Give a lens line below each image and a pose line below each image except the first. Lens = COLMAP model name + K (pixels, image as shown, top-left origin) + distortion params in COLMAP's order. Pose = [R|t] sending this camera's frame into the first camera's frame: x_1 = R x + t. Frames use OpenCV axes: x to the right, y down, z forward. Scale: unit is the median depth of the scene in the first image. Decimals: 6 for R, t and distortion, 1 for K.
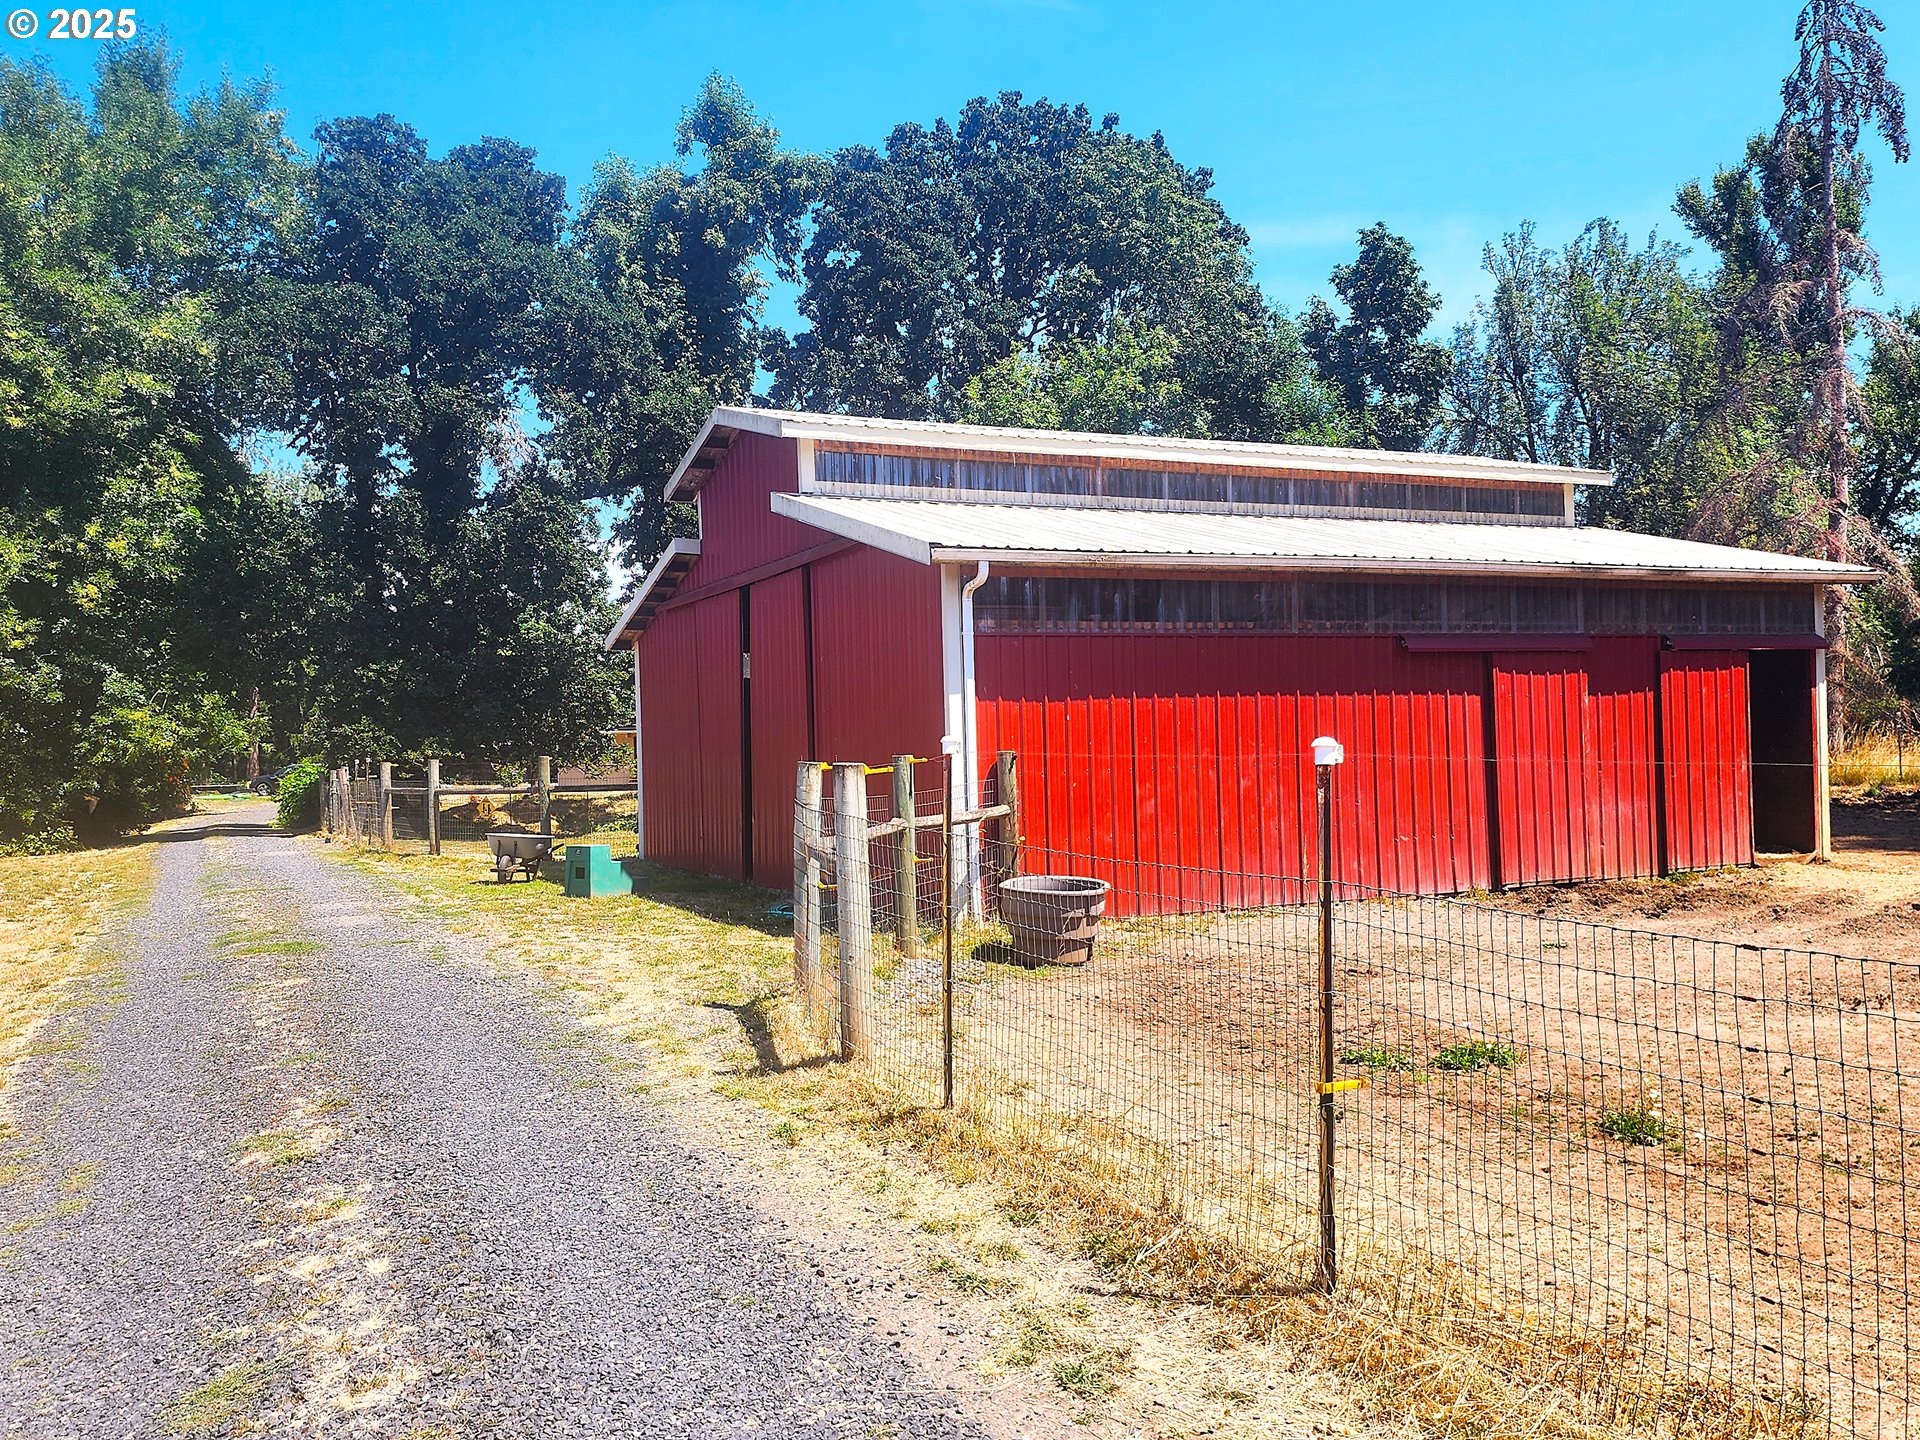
lens RADIAL K [[1607.8, 0, 960.0], [0, 1607.8, 720.0], [0, 0, 1]] dist [-0.012420, -0.011390]
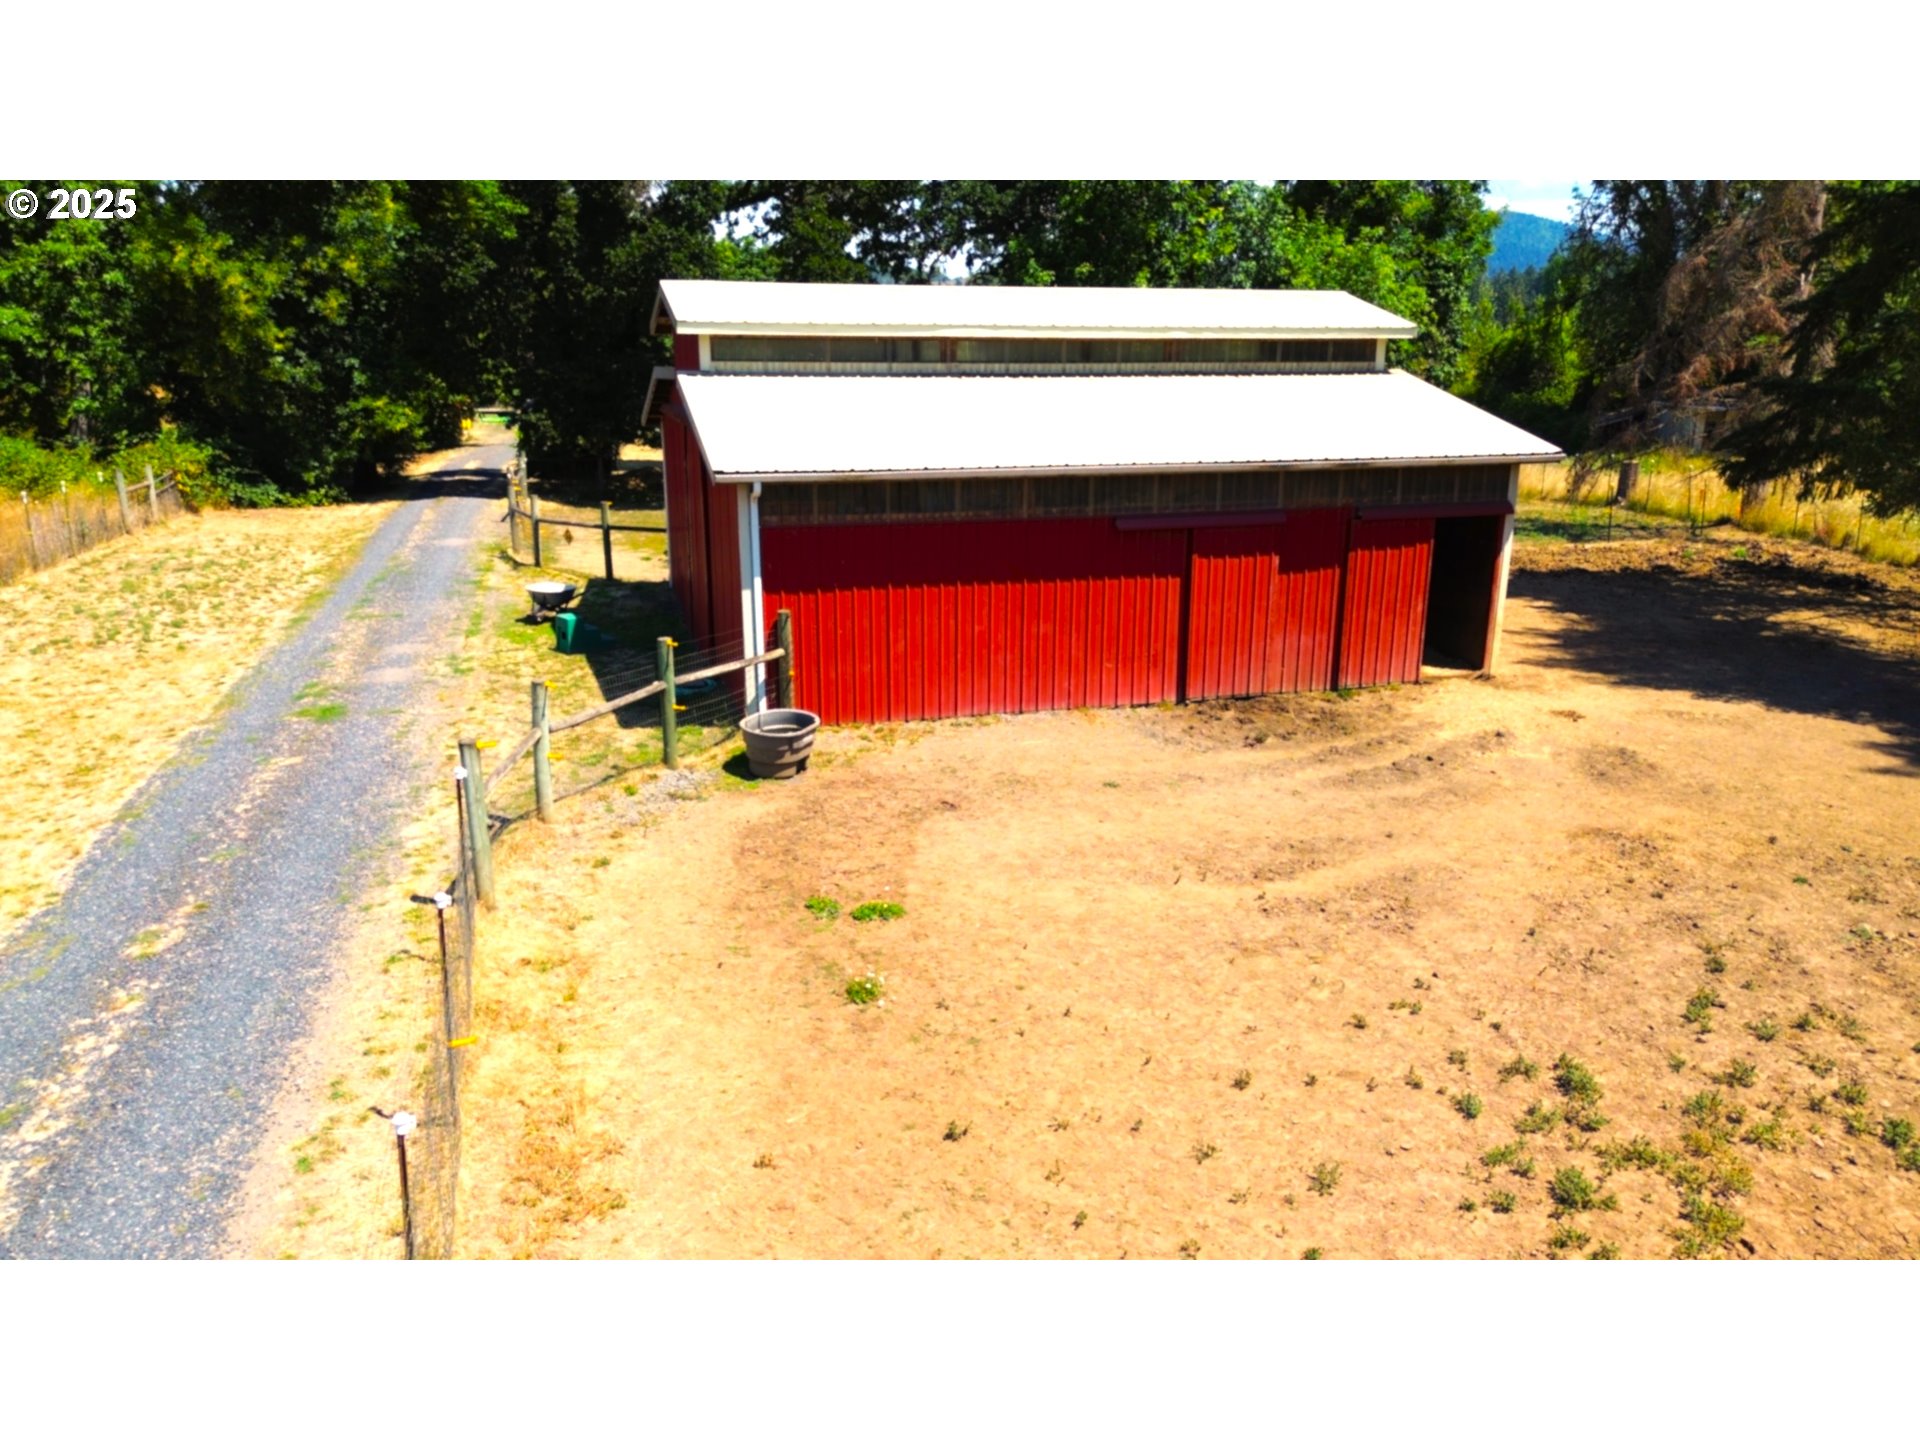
lens RADIAL K [[1368.1, 0, 960.0], [0, 1368.1, 720.0], [0, 0, 1]] dist [-0.006485, -0.002579]
pose [[0.991431, 0.059233, -0.116431, 0.291197], [-0.027556, 0.966064, 0.256830, -0.178843], [0.127693, -0.251421, 0.959418, -0.149754]]
